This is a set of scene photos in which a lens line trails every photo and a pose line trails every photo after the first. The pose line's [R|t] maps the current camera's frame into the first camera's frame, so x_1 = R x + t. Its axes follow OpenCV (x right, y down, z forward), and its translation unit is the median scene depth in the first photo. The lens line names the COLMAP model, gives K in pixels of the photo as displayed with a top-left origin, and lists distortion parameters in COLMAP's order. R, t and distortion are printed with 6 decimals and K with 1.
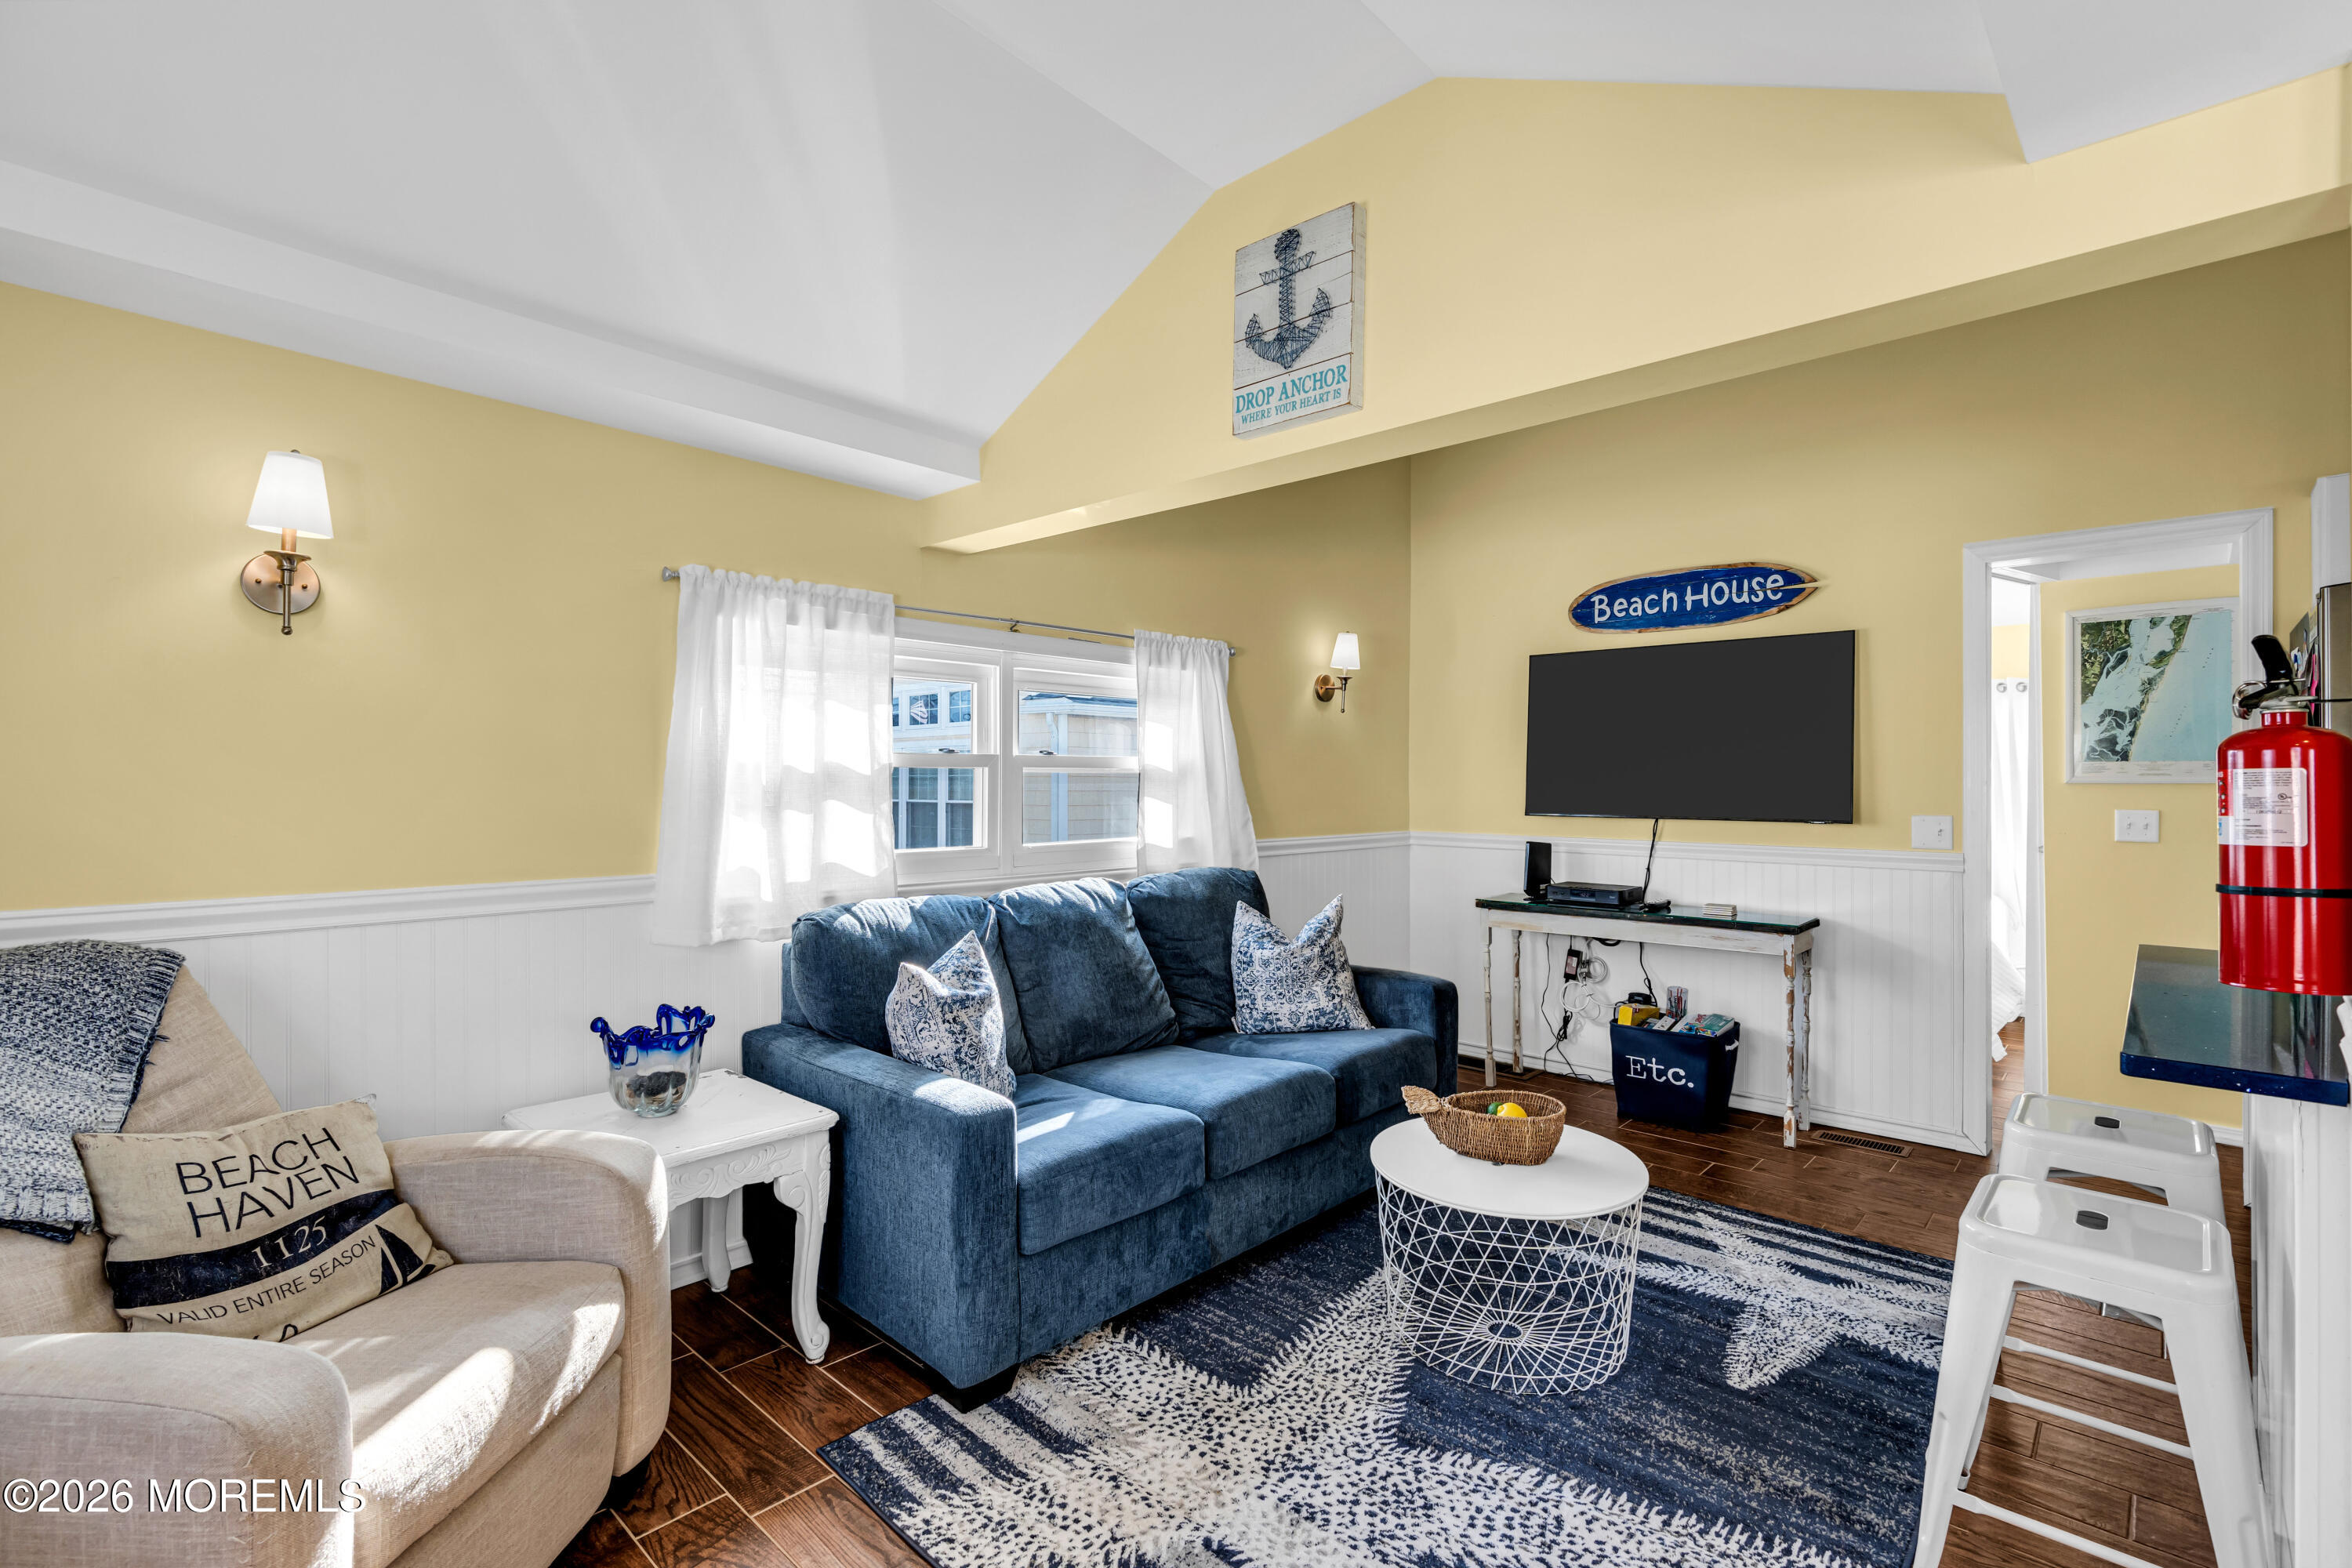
lens RADIAL K [[1062.1, 0, 1176.0], [0, 1062.1, 784.0], [0, 0, 1]] dist [-0.002588, -0.000231]
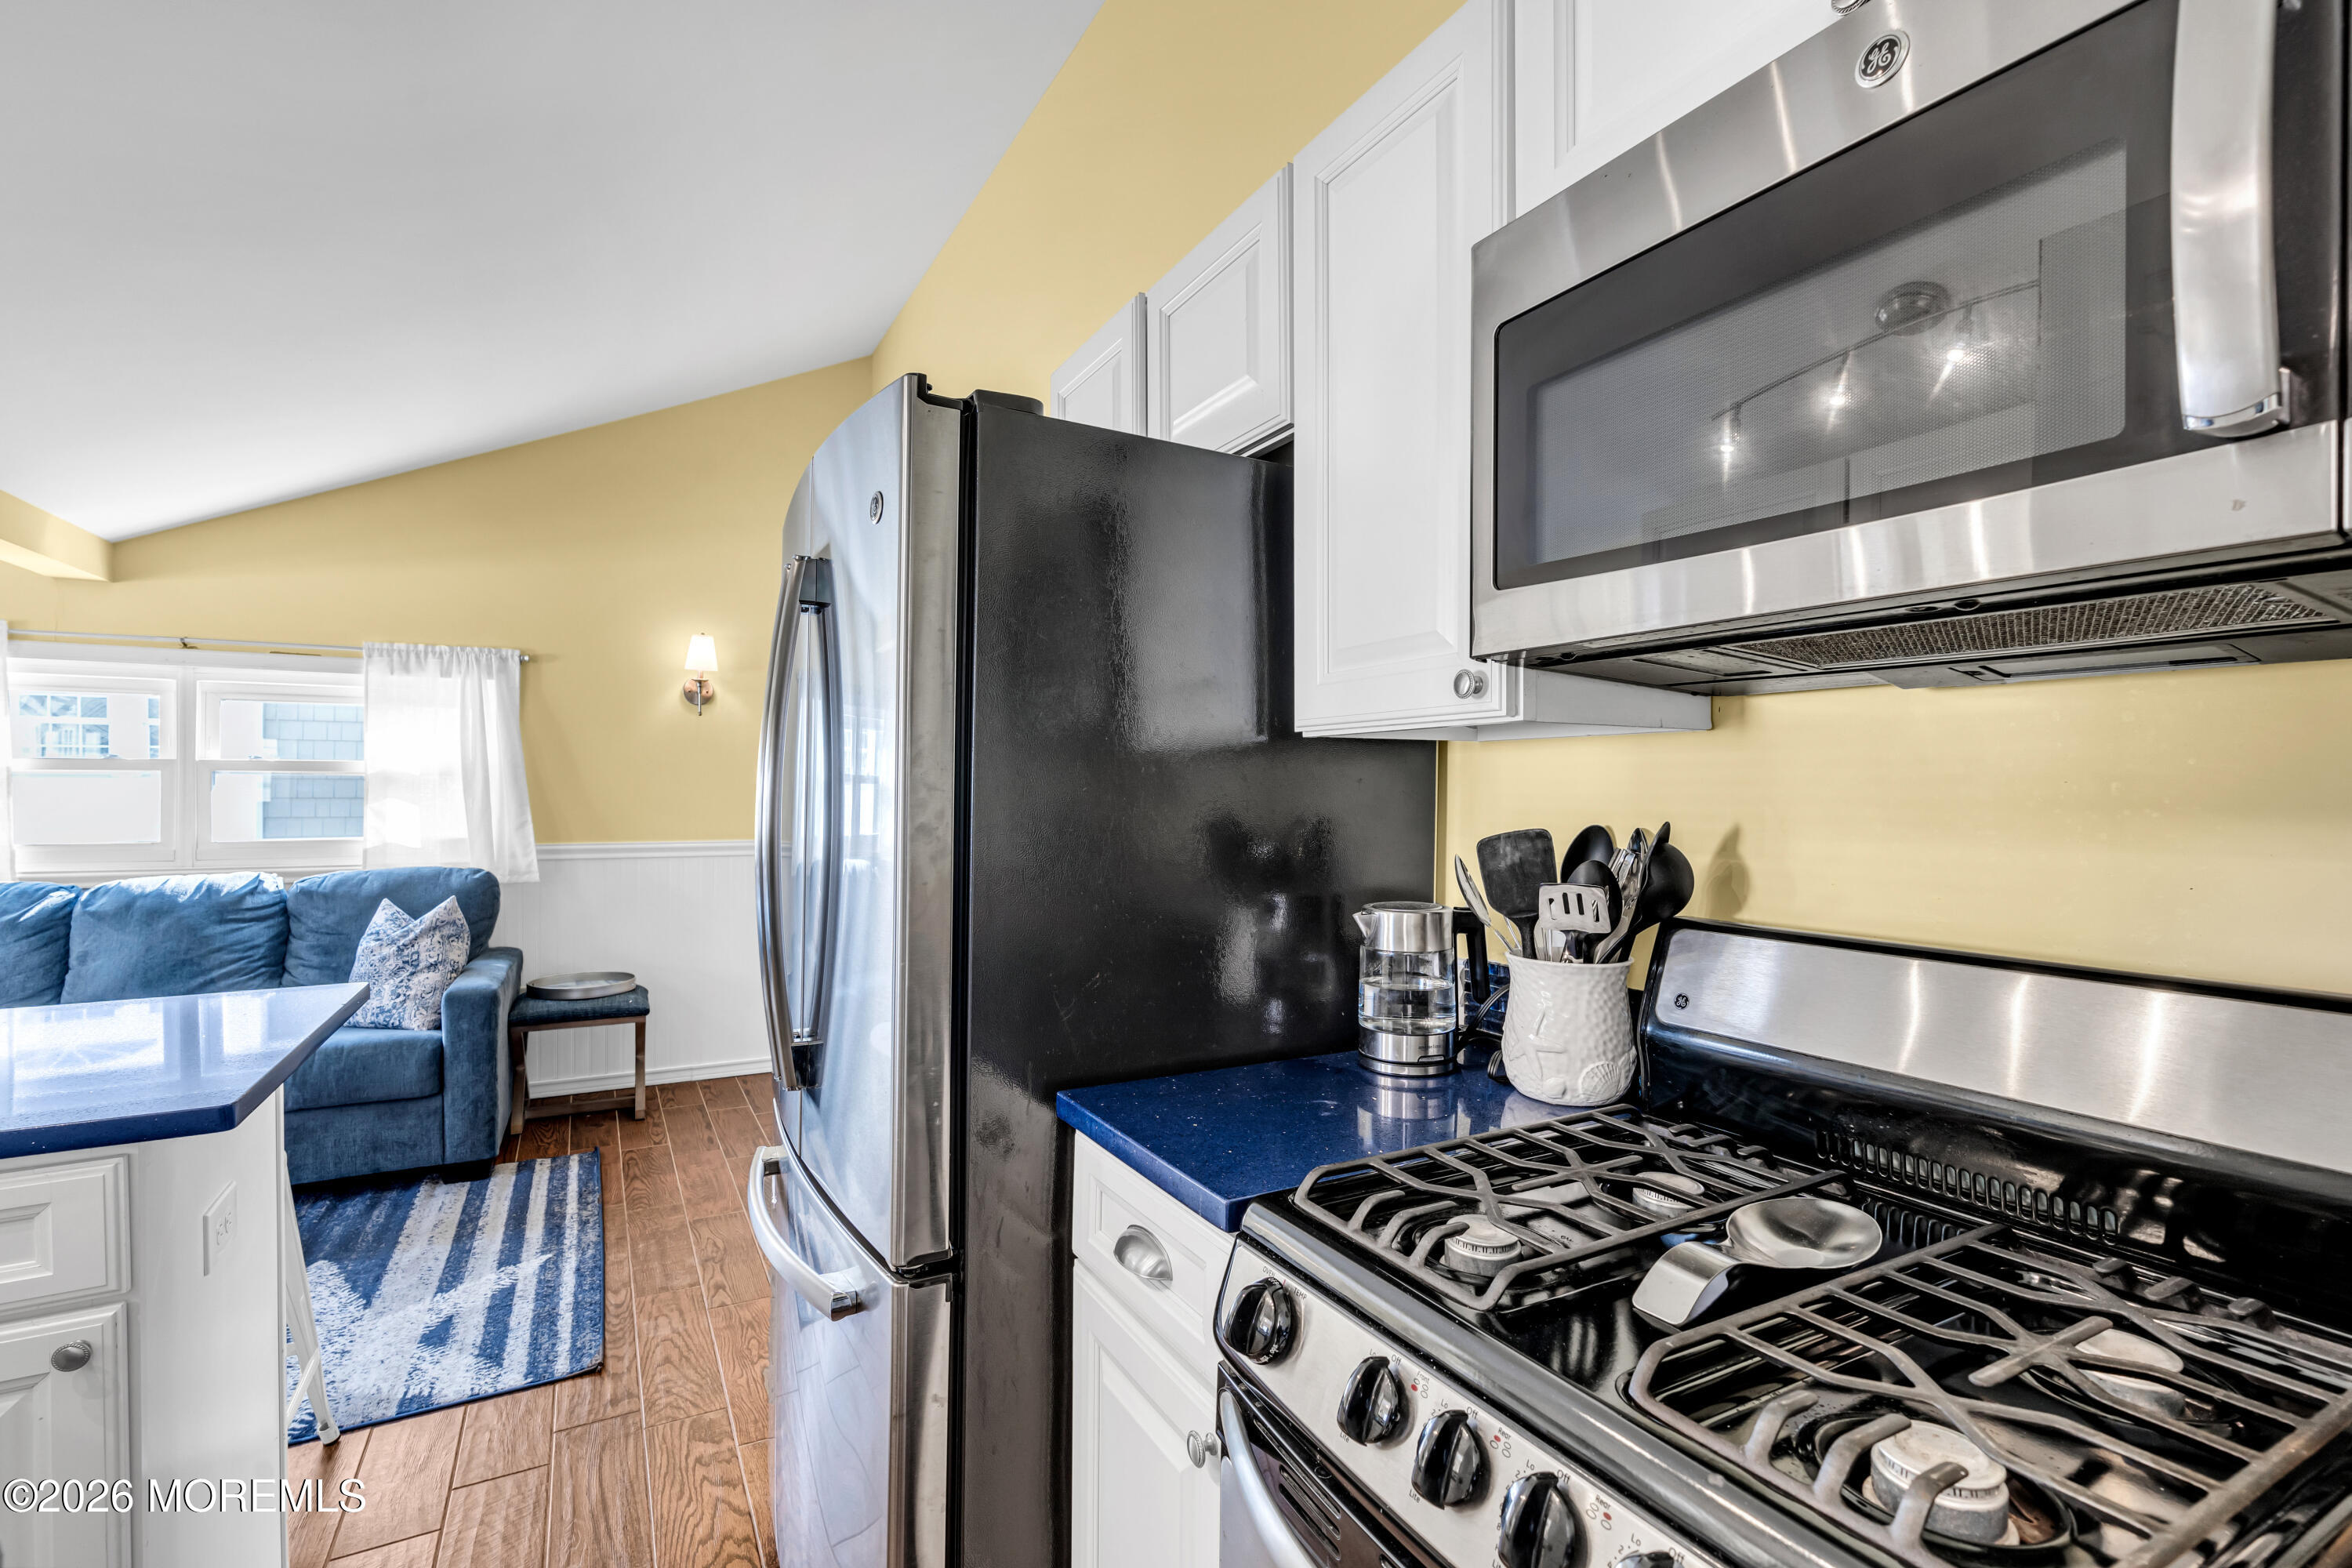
lens RADIAL K [[1062.1, 0, 1176.0], [0, 1062.1, 784.0], [0, 0, 1]] dist [-0.002588, -0.000231]
pose [[0.947649, 0.001614, -0.319309, 1.081571], [-0.003568, 0.999978, -0.005535, 0.000489], [0.319293, 0.006384, 0.947634, 0.252080]]
